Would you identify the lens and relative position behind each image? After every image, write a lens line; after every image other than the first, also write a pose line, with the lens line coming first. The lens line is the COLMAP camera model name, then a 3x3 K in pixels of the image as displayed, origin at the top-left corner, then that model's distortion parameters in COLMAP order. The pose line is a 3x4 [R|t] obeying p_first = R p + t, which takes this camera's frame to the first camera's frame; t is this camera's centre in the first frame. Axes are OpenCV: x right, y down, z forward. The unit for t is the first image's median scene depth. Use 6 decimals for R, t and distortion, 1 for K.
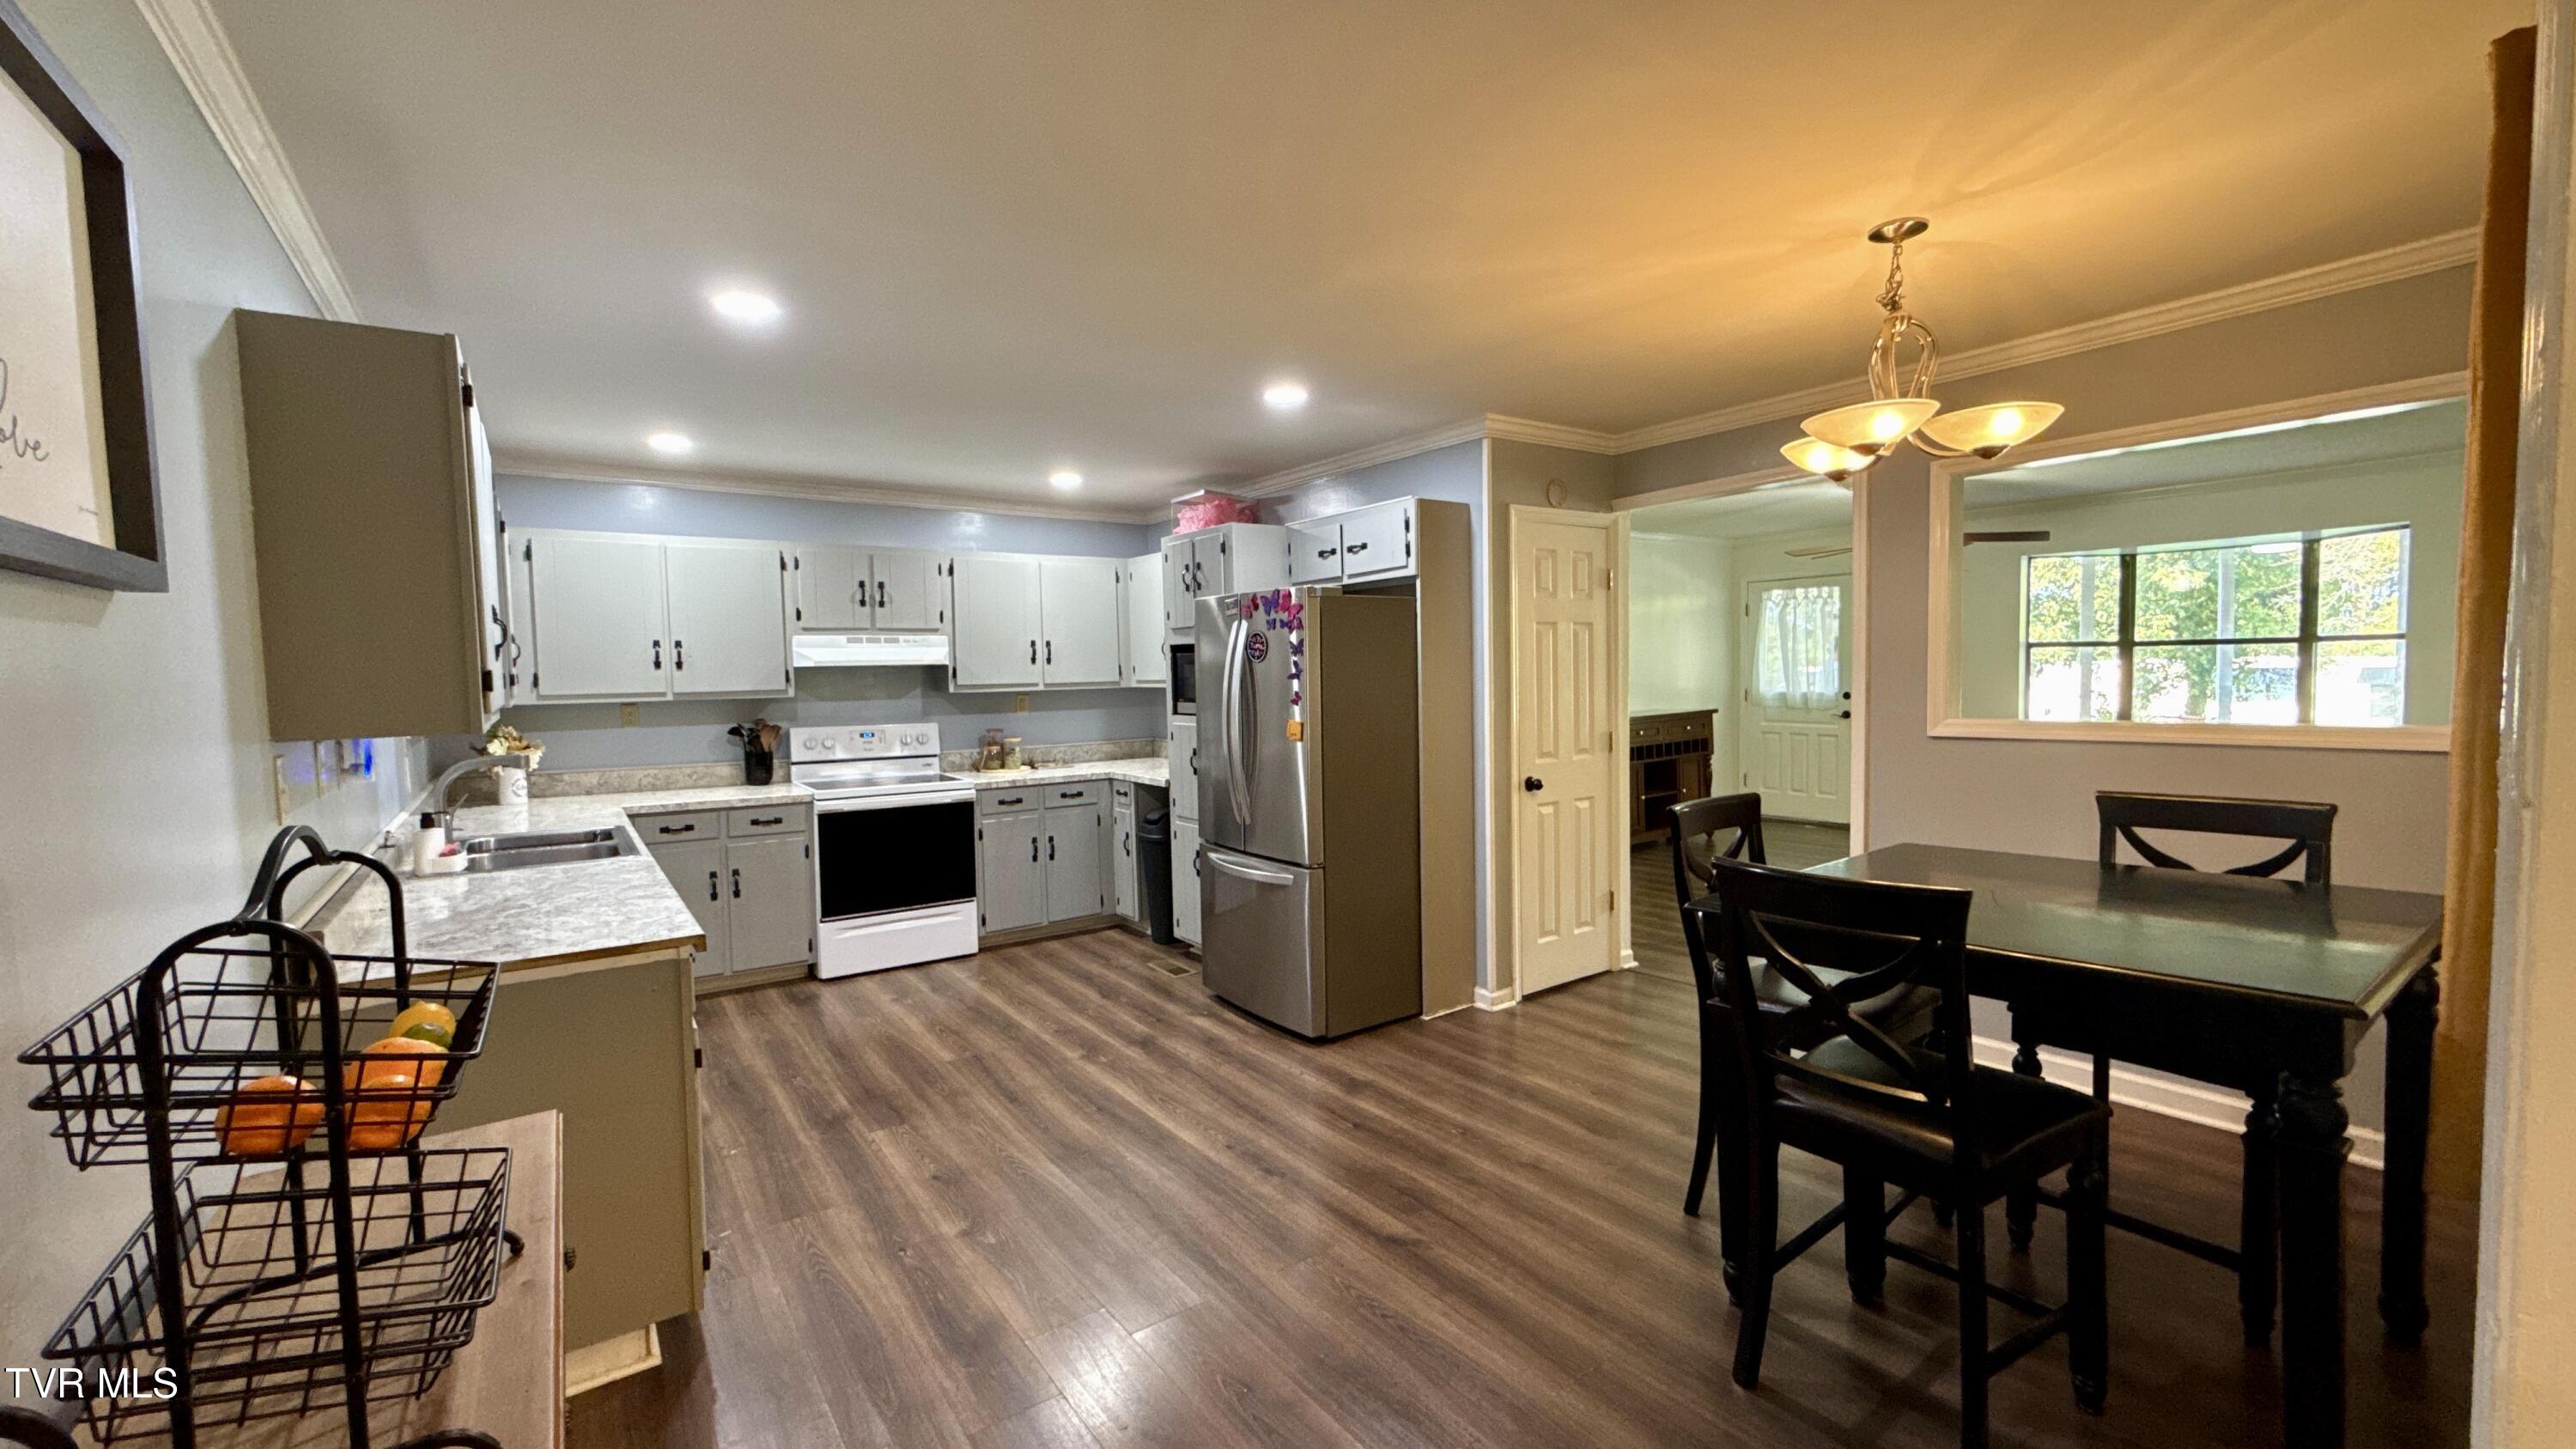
lens RADIAL K [[1026.4, 0, 1287.4], [0, 1026.4, 724.0], [0, 0, 1]] dist [0.000022, -0.000397]
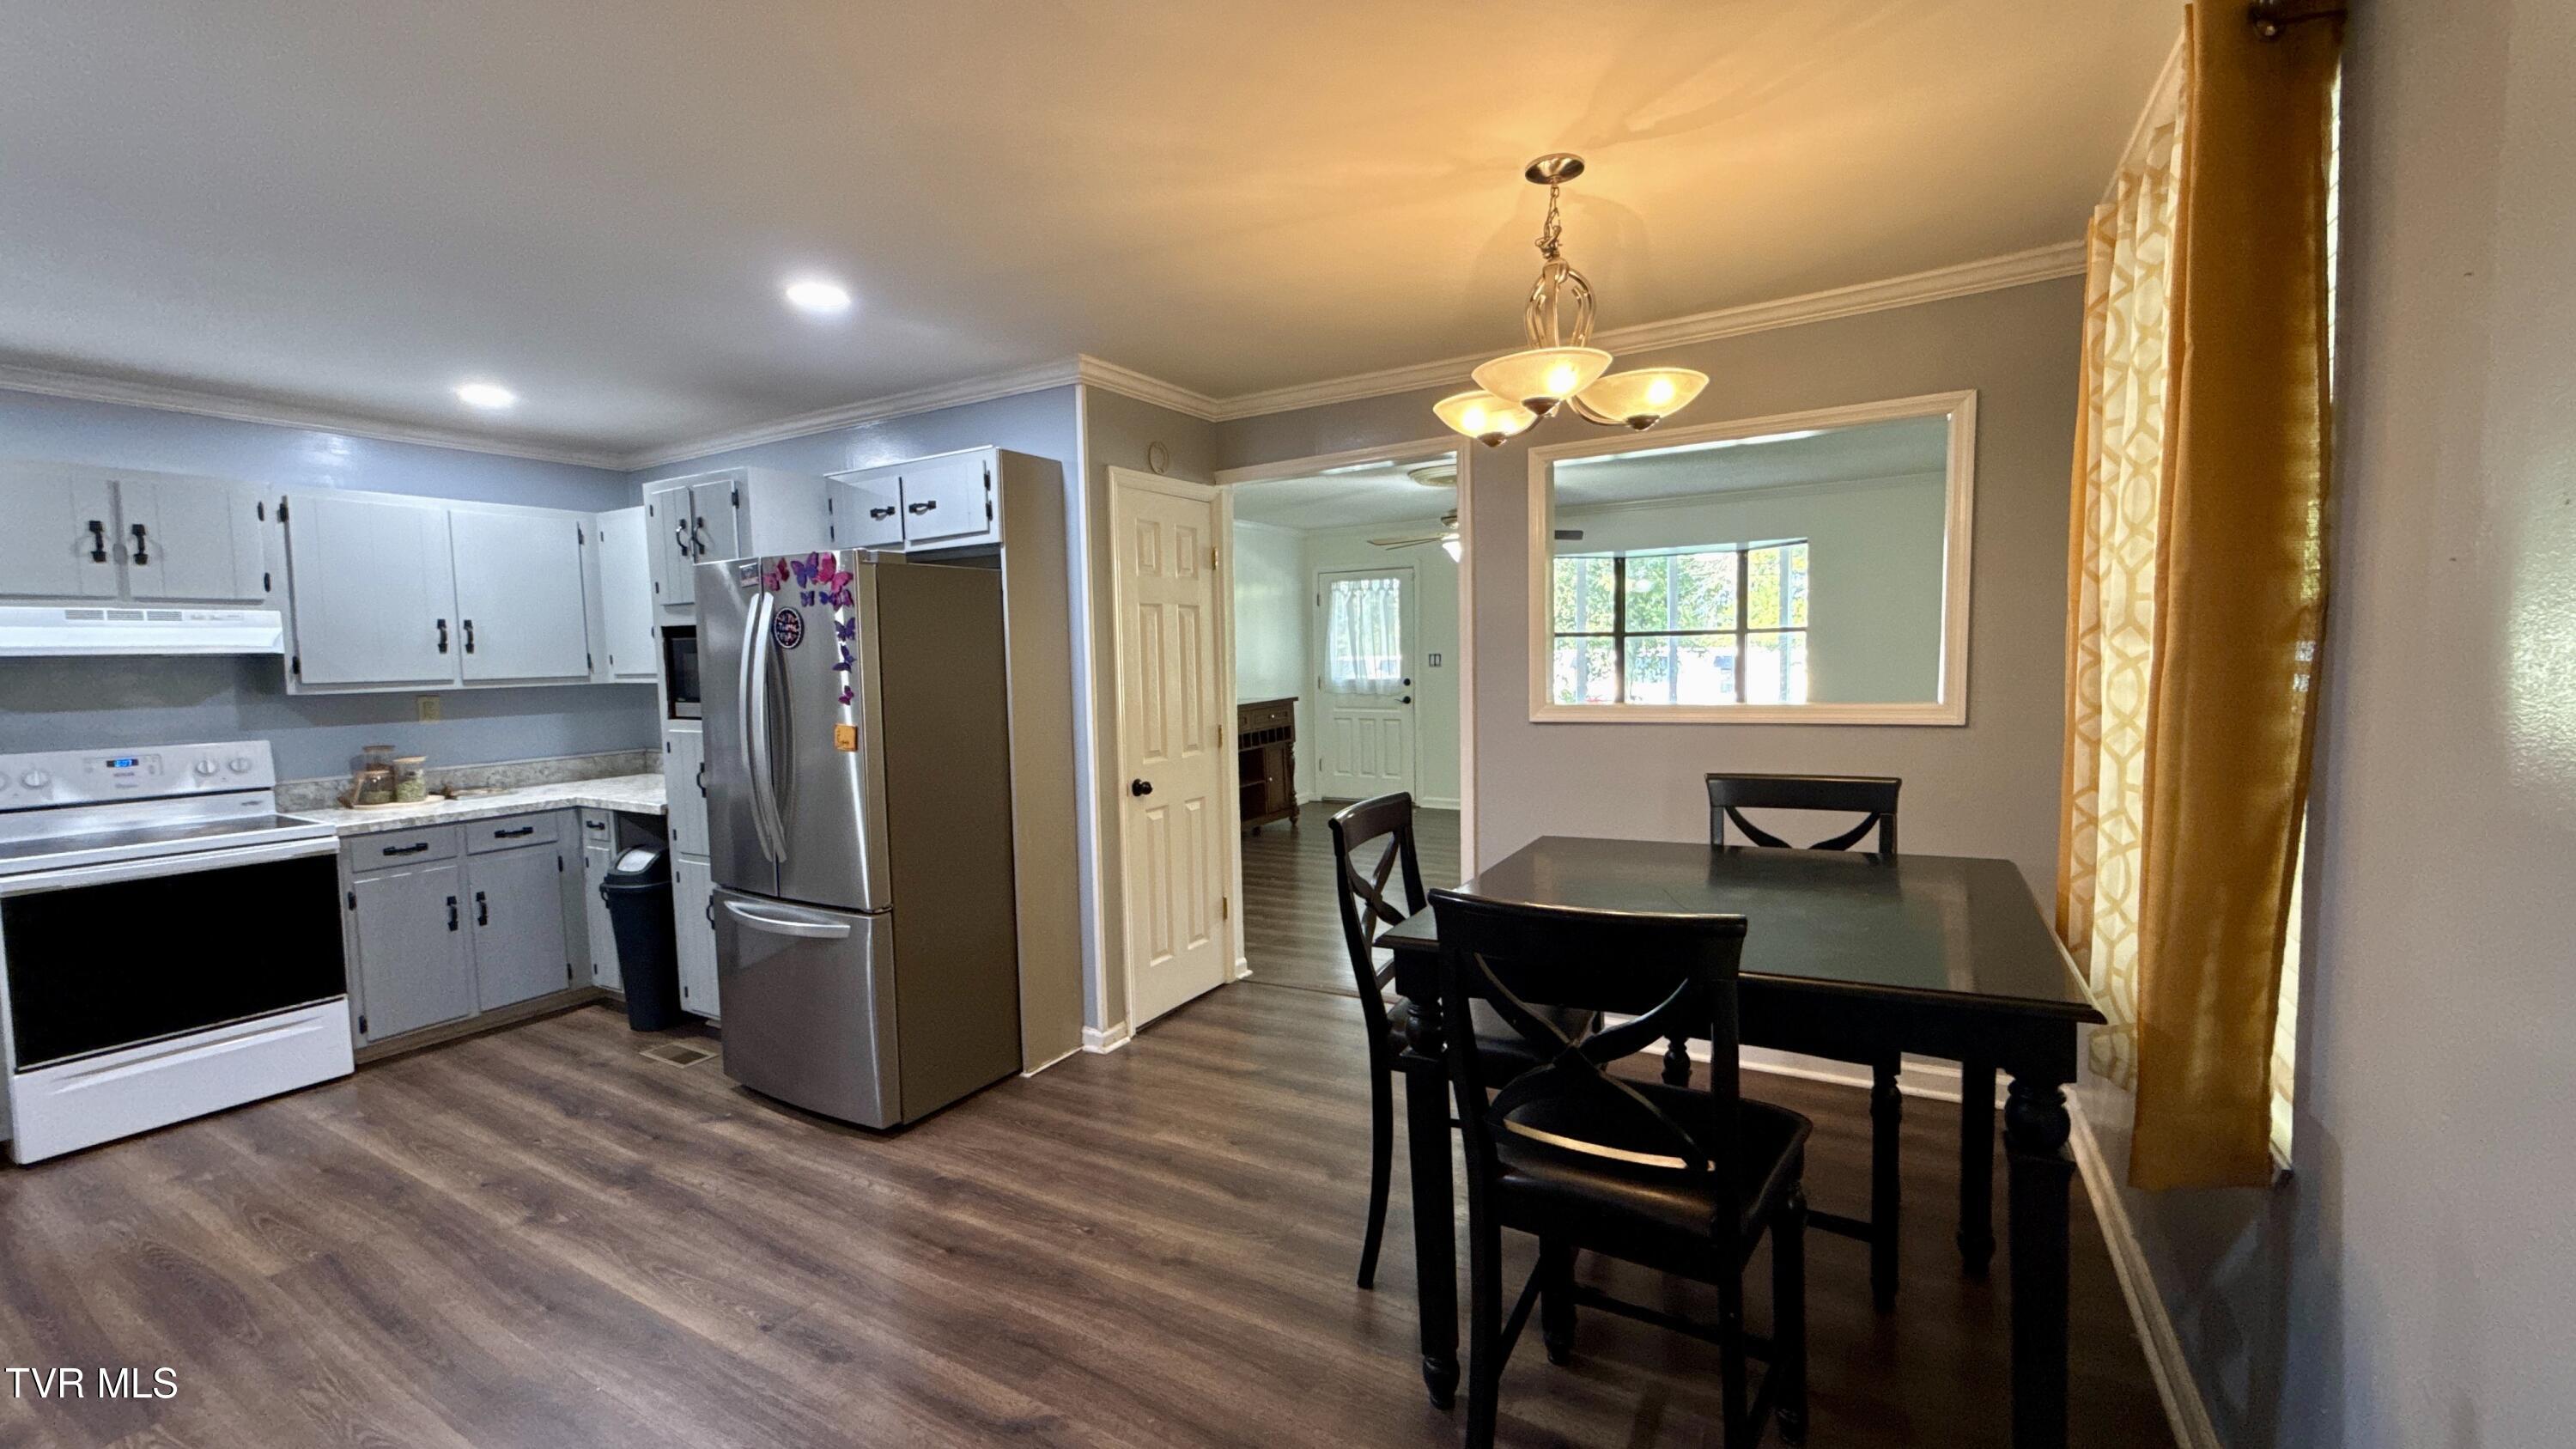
lens RADIAL K [[1026.4, 0, 1286.3], [0, 1026.4, 724.0], [0, 0, 1]] dist [0.000022, -0.000397]
pose [[0.914281, -0.029249, 0.404023, -0.001293], [0.025467, 0.999567, 0.014734, -0.005652], [-0.404279, -0.003182, 0.914630, 0.142255]]
